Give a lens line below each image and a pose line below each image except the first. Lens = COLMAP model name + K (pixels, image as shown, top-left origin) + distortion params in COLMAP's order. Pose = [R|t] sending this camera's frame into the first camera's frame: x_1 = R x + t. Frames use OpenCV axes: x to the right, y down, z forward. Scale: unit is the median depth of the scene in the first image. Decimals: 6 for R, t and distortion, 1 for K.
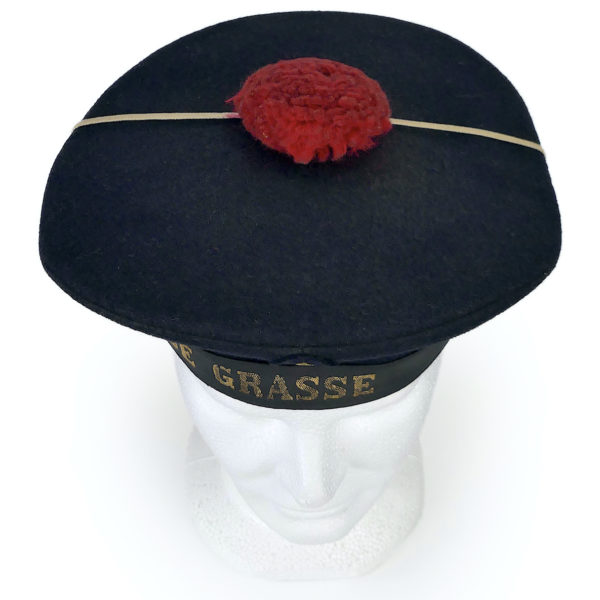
lens RADIAL K [[968.2, 0, 300.0], [0, 968.2, 300.0], [0, 0, 1]] dist [-0.023552, -0.059654]
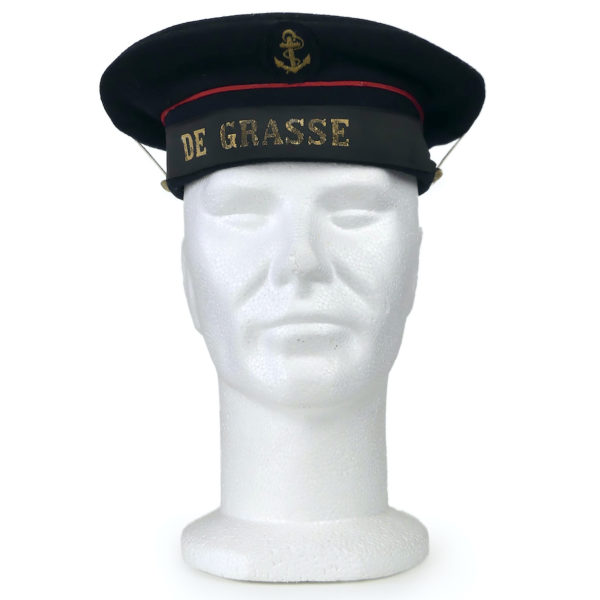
lens RADIAL K [[968.2, 0, 300.0], [0, 968.2, 300.0], [0, 0, 1]] dist [-0.023552, -0.059654]
pose [[0.999558, -0.016358, -0.024832, 0.041567], [-0.010395, 0.590165, -0.807216, 1.219041], [0.027859, 0.807117, 0.589734, 0.439035]]
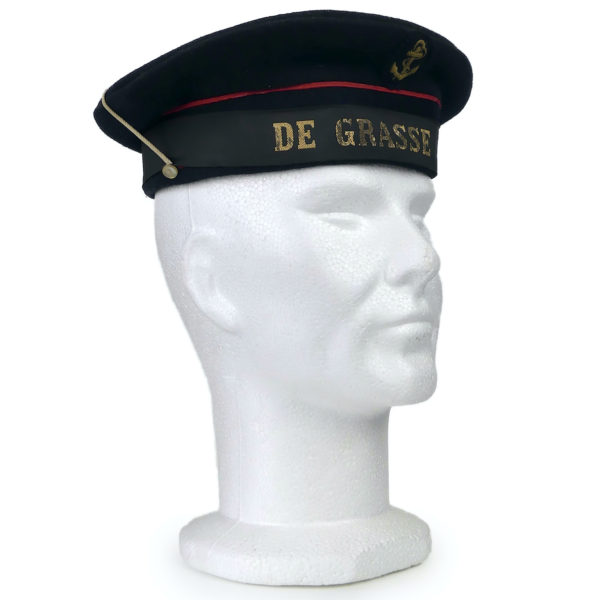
lens RADIAL K [[968.2, 0, 300.0], [0, 968.2, 300.0], [0, 0, 1]] dist [-0.023552, -0.059654]
pose [[0.739090, -0.014437, 0.673452, -0.955835], [0.551214, 0.587618, -0.592341, 0.903361], [-0.387181, 0.809010, 0.442260, 0.655571]]
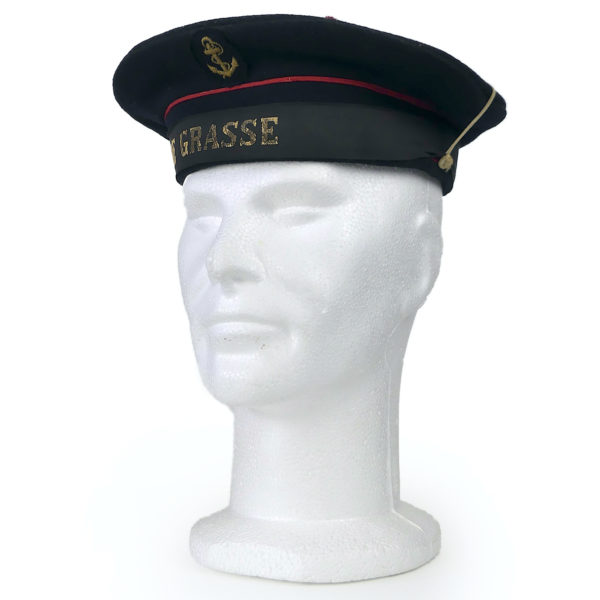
lens RADIAL K [[968.2, 0, 300.0], [0, 968.2, 300.0], [0, 0, 1]] dist [-0.023552, -0.059654]
pose [[0.860080, -0.022803, -0.509649, 0.725739], [-0.395917, 0.600186, -0.695001, 1.063078], [0.321732, 0.799535, 0.507180, 0.557266]]
